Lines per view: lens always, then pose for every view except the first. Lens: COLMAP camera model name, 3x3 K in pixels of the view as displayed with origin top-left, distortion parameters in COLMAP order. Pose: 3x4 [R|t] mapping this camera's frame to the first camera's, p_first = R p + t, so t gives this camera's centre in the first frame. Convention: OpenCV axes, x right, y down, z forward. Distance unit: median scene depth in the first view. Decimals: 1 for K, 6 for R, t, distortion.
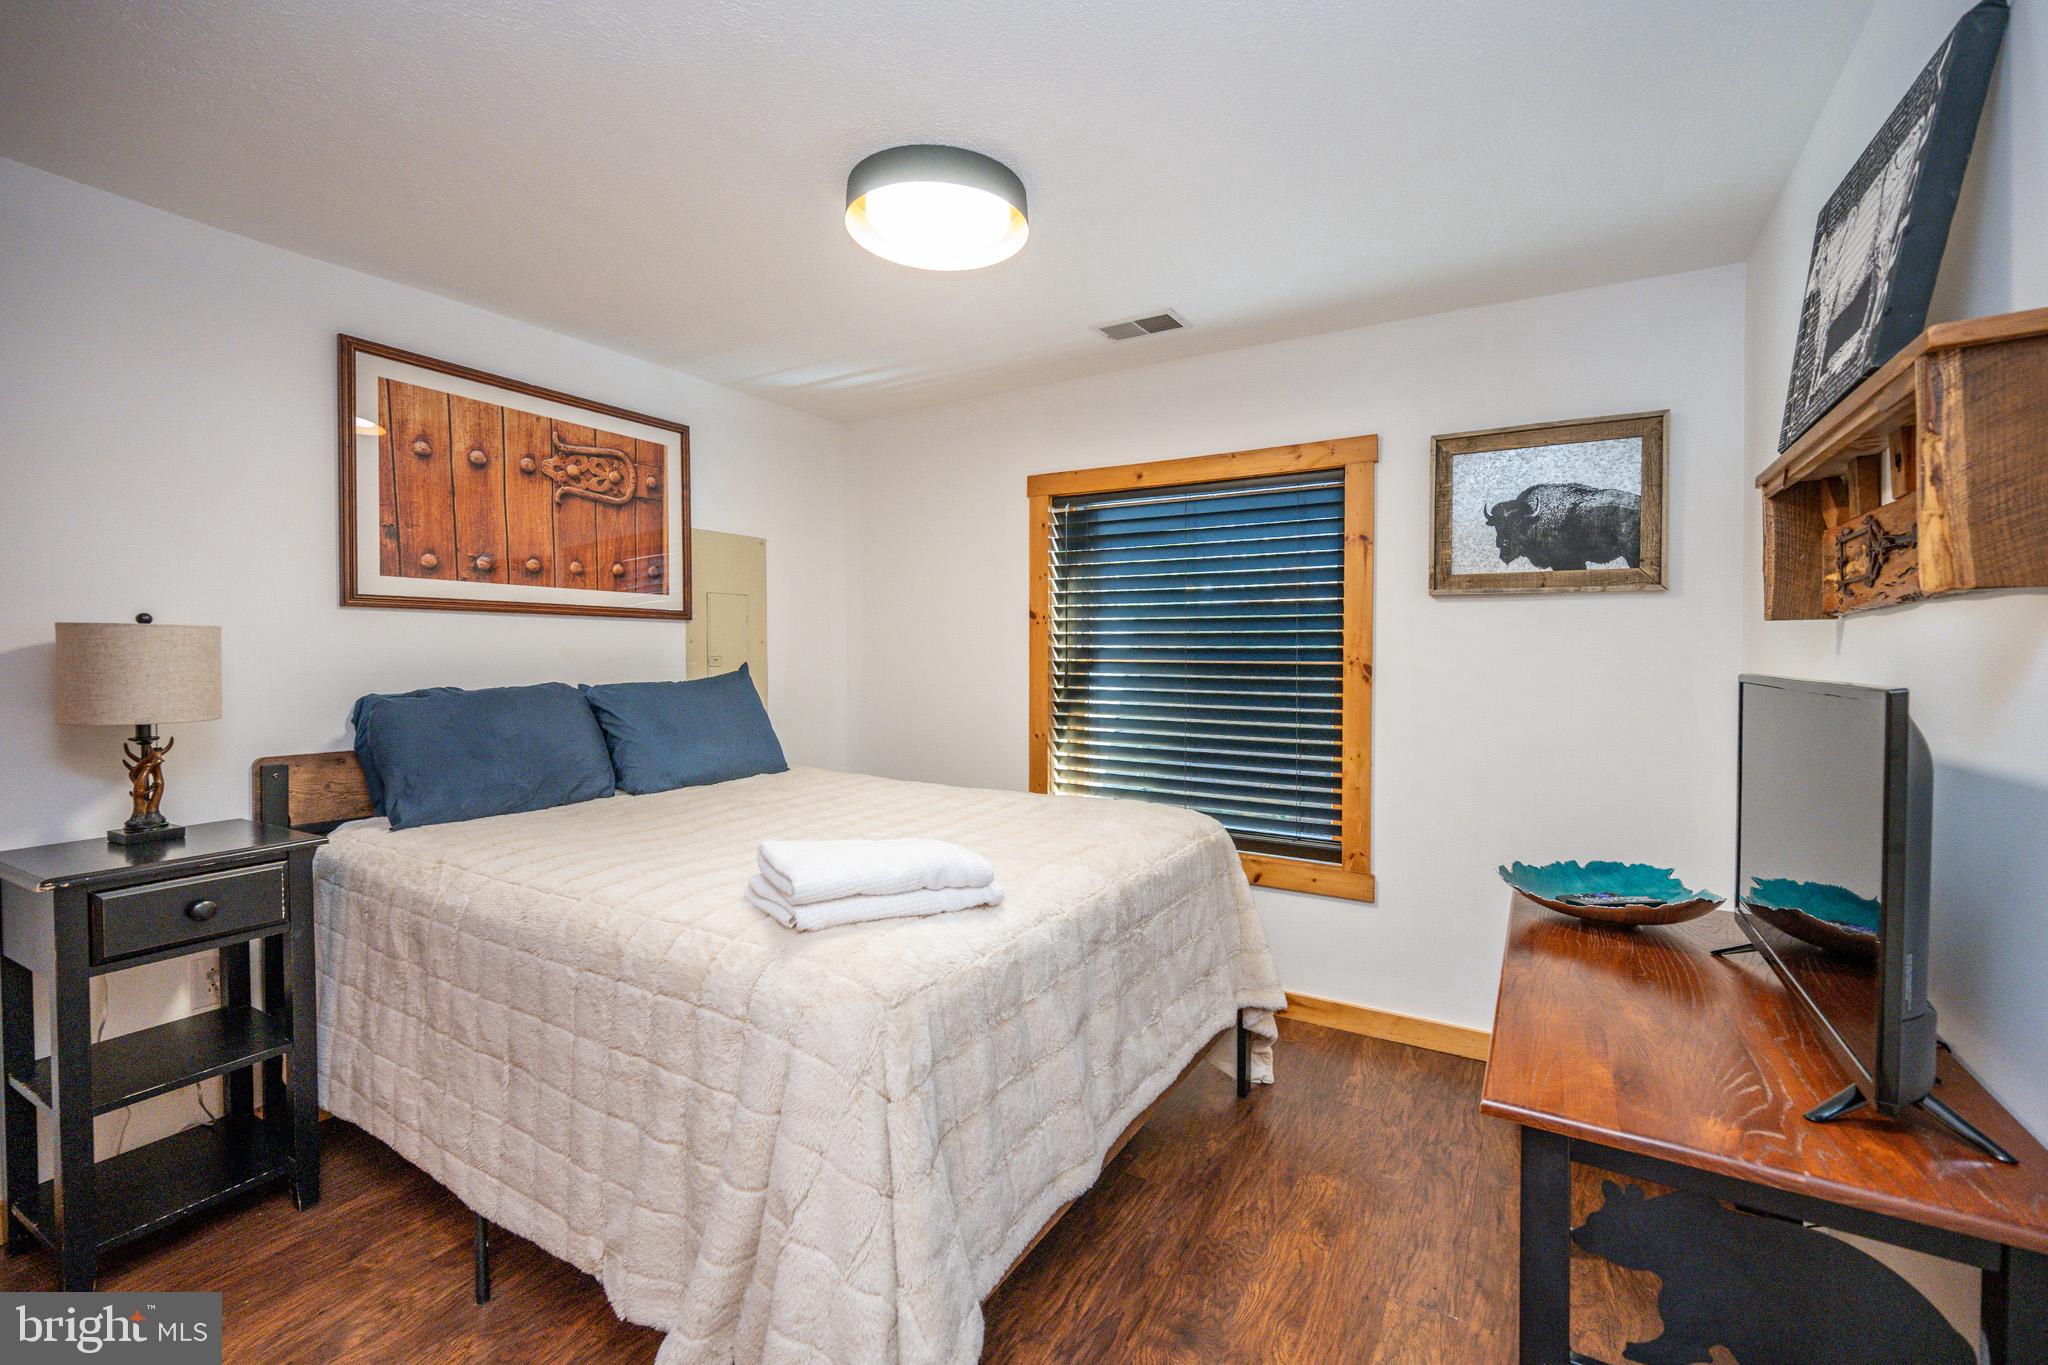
lens RADIAL K [[843.1, 0, 1016.8], [0, 843.1, 665.8], [0, 0, 1]] dist [-0.000532, 0.000345]
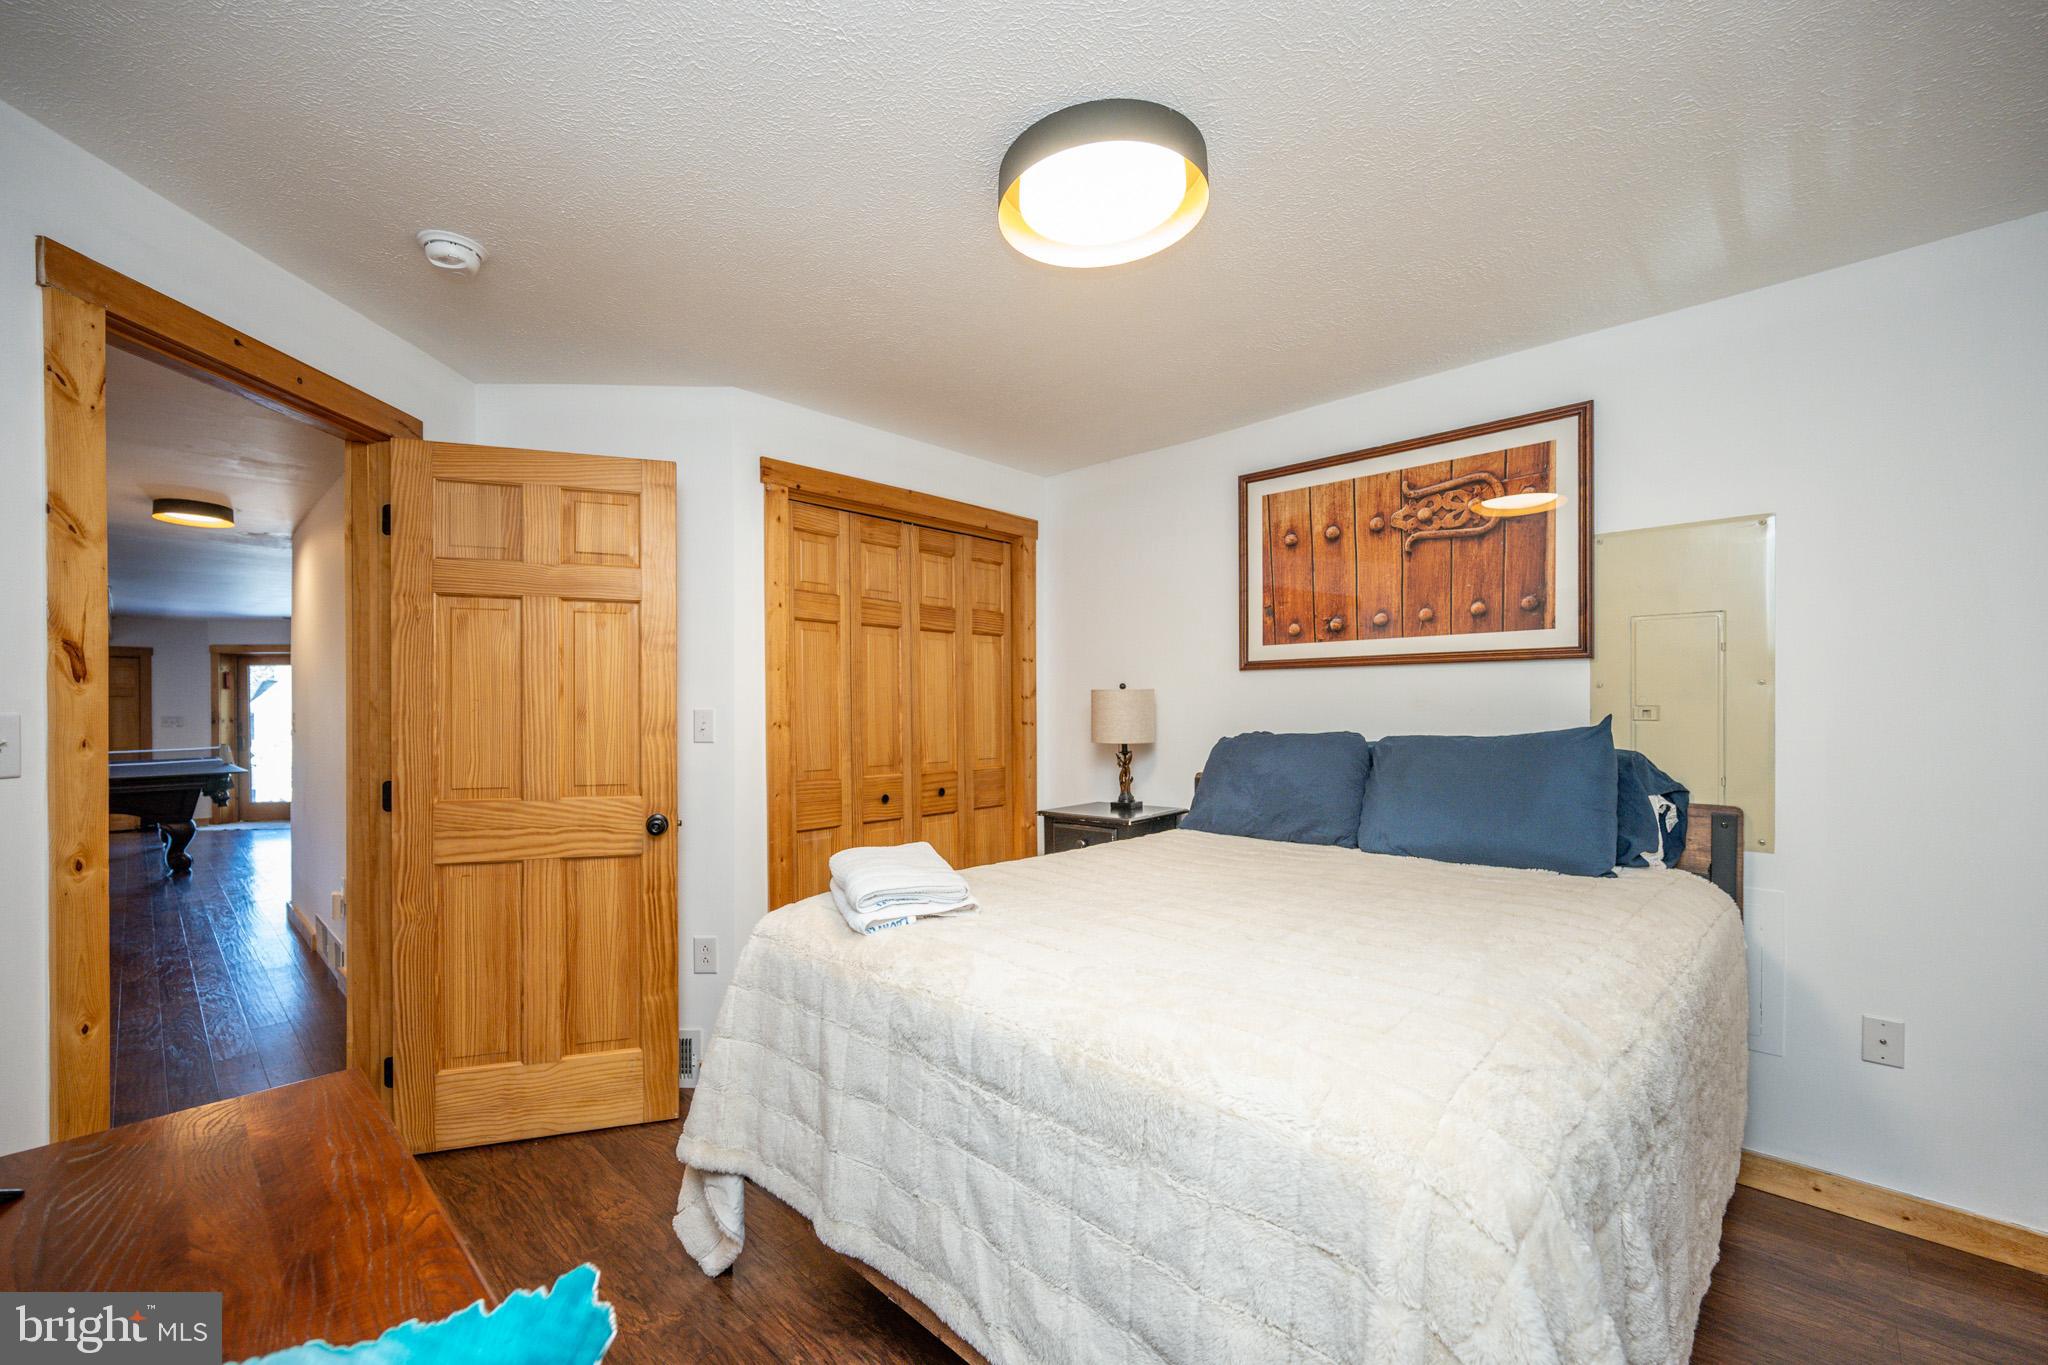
lens RADIAL K [[843.1, 0, 1006.0], [0, 843.1, 733.2], [0, 0, 1]] dist [-0.000532, 0.000345]
pose [[-0.211942, 0.027568, -0.976893, 0.573173], [-0.010539, 0.999479, 0.030491, -0.005098], [0.977225, 0.016757, -0.211541, 0.805798]]
